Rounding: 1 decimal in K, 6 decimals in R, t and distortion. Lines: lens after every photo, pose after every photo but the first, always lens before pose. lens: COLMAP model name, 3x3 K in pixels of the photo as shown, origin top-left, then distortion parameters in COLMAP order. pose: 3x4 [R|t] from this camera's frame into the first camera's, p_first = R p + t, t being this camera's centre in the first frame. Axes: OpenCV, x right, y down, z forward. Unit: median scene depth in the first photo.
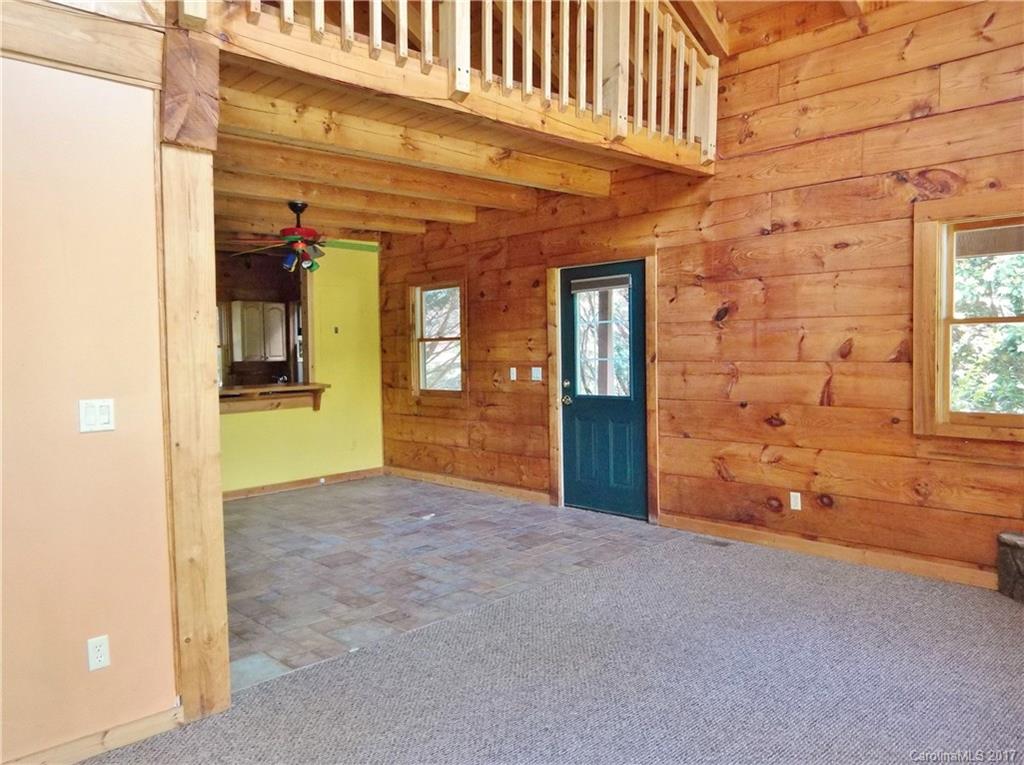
lens RADIAL K [[768.0, 0, 501.8], [0, 768.0, 370.5], [0, 0, 1]] dist [-0.006639, -0.001406]
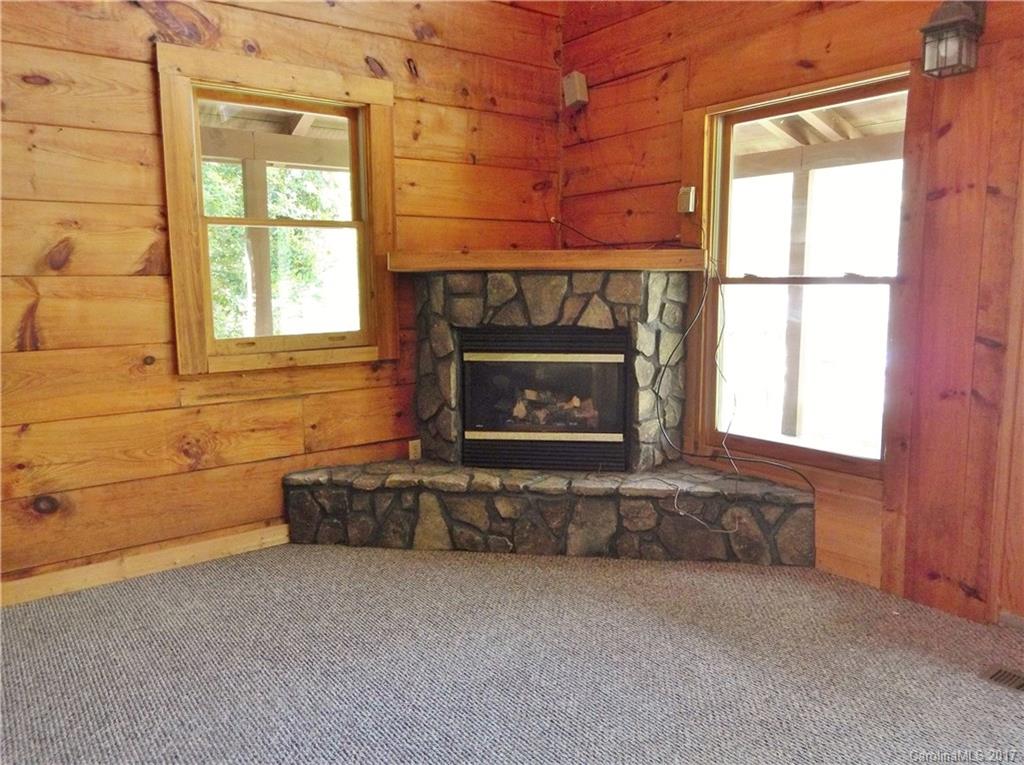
lens RADIAL K [[757.7, 0, 512.0], [0, 757.7, 382.5], [0, 0, 1]] dist [-0.010659, -0.008295]
pose [[0.106010, -0.124212, 0.986577, -0.120024], [0.039316, 0.991915, 0.120659, 0.014259], [-0.993587, 0.025997, 0.110037, 0.551253]]
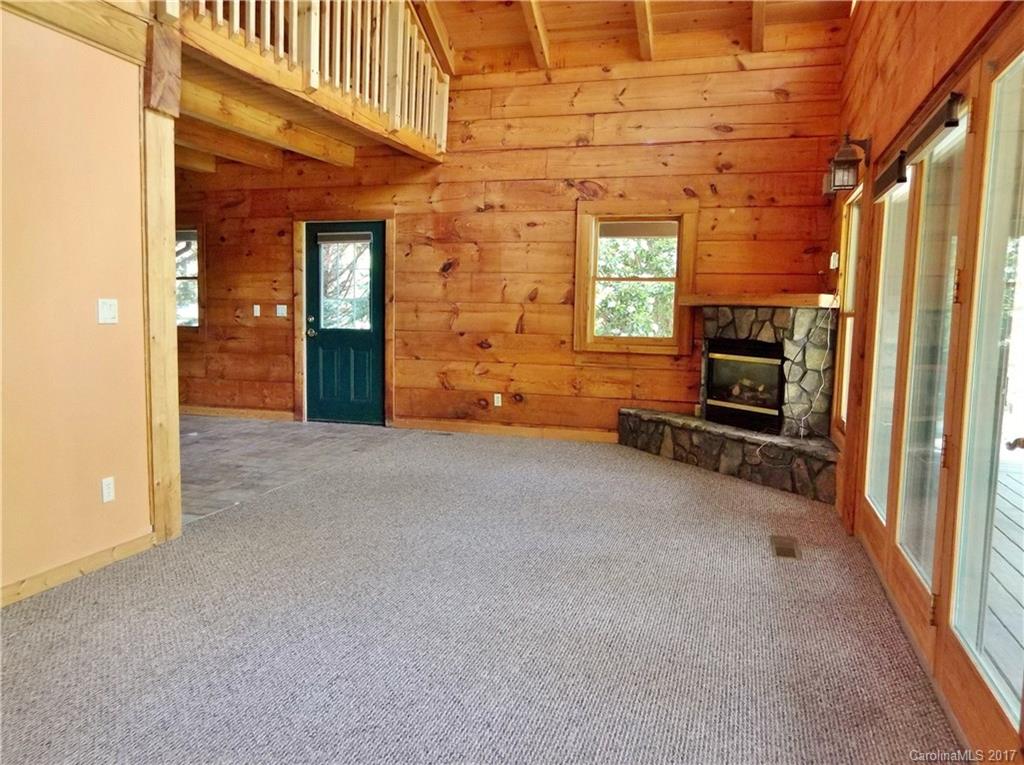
lens RADIAL K [[779.9, 0, 510.9], [0, 779.9, 373.0], [0, 0, 1]] dist [-0.001214, 0.000725]
pose [[0.869130, -0.010044, 0.494482, -0.325972], [-0.016265, 0.998673, 0.048874, 0.048120], [-0.494316, -0.050520, 0.867813, -0.288478]]
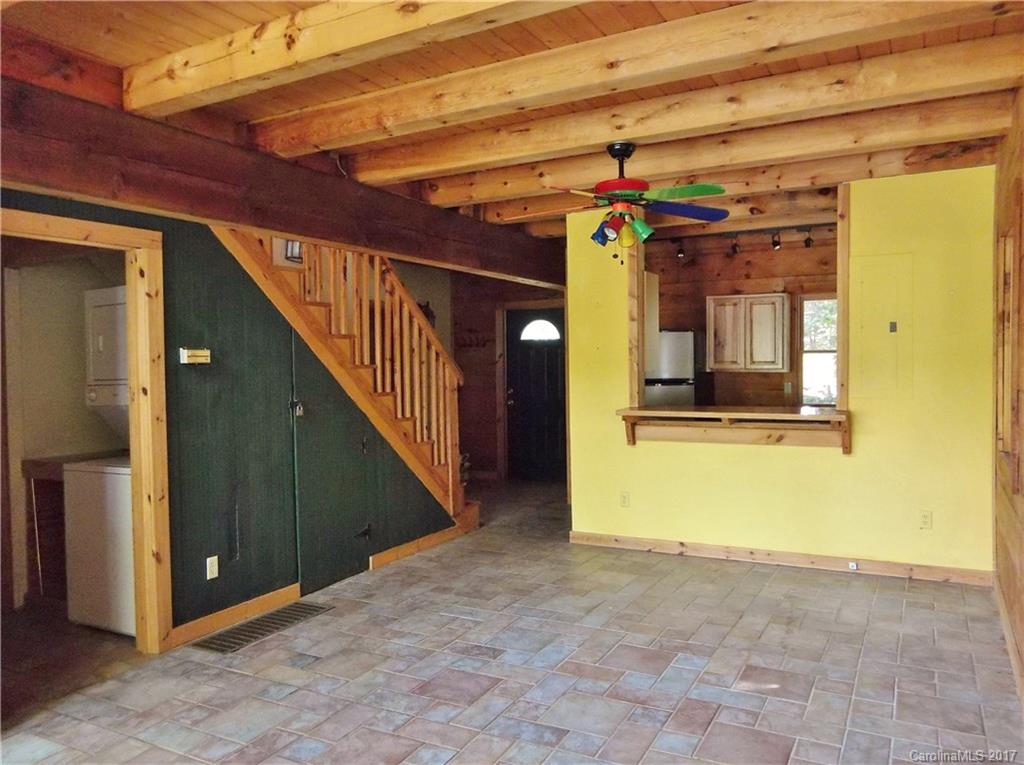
lens RADIAL K [[750.2, 0, 522.7], [0, 750.2, 379.4], [0, 0, 1]] dist [-0.001550, 0.001240]
pose [[0.321236, 0.037019, -0.946275, 0.417938], [-0.019266, 0.999284, 0.032552, -0.040185], [0.946803, 0.007774, 0.321719, 0.870348]]
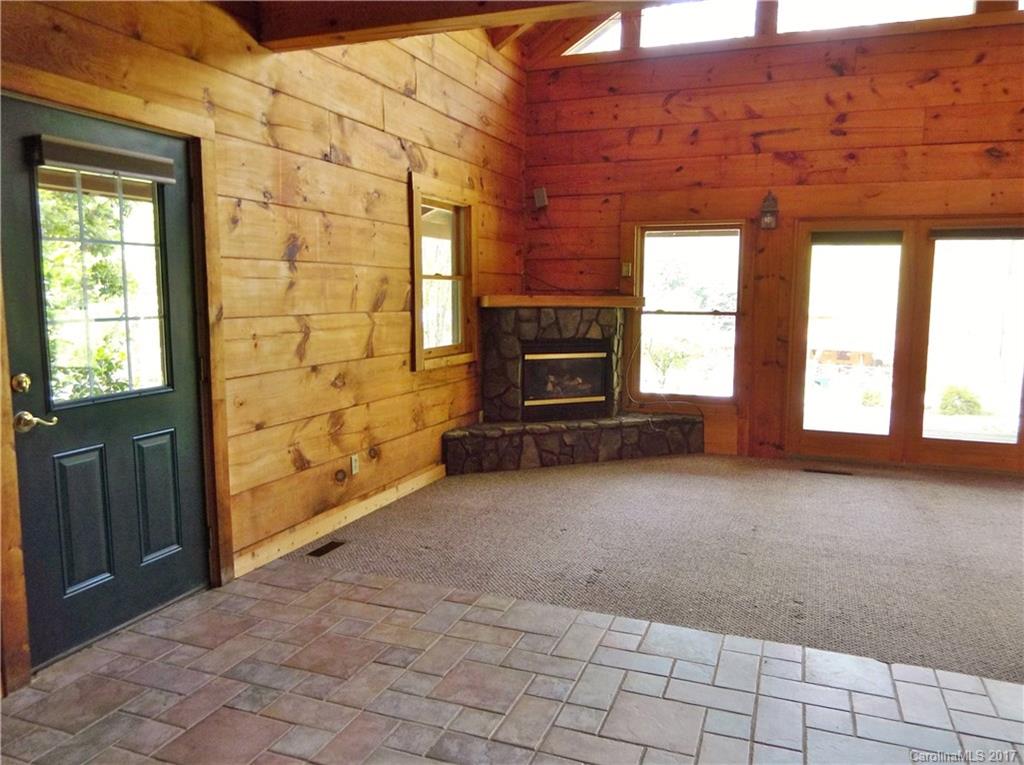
lens RADIAL K [[758.4, 0, 529.9], [0, 758.4, 383.1], [0, 0, 1]] dist [0.000195, -0.000526]
pose [[-0.436500, -0.094936, 0.894681, -0.526423], [0.029372, 0.992384, 0.119634, -0.030817], [-0.899225, 0.078499, -0.430387, 1.215255]]
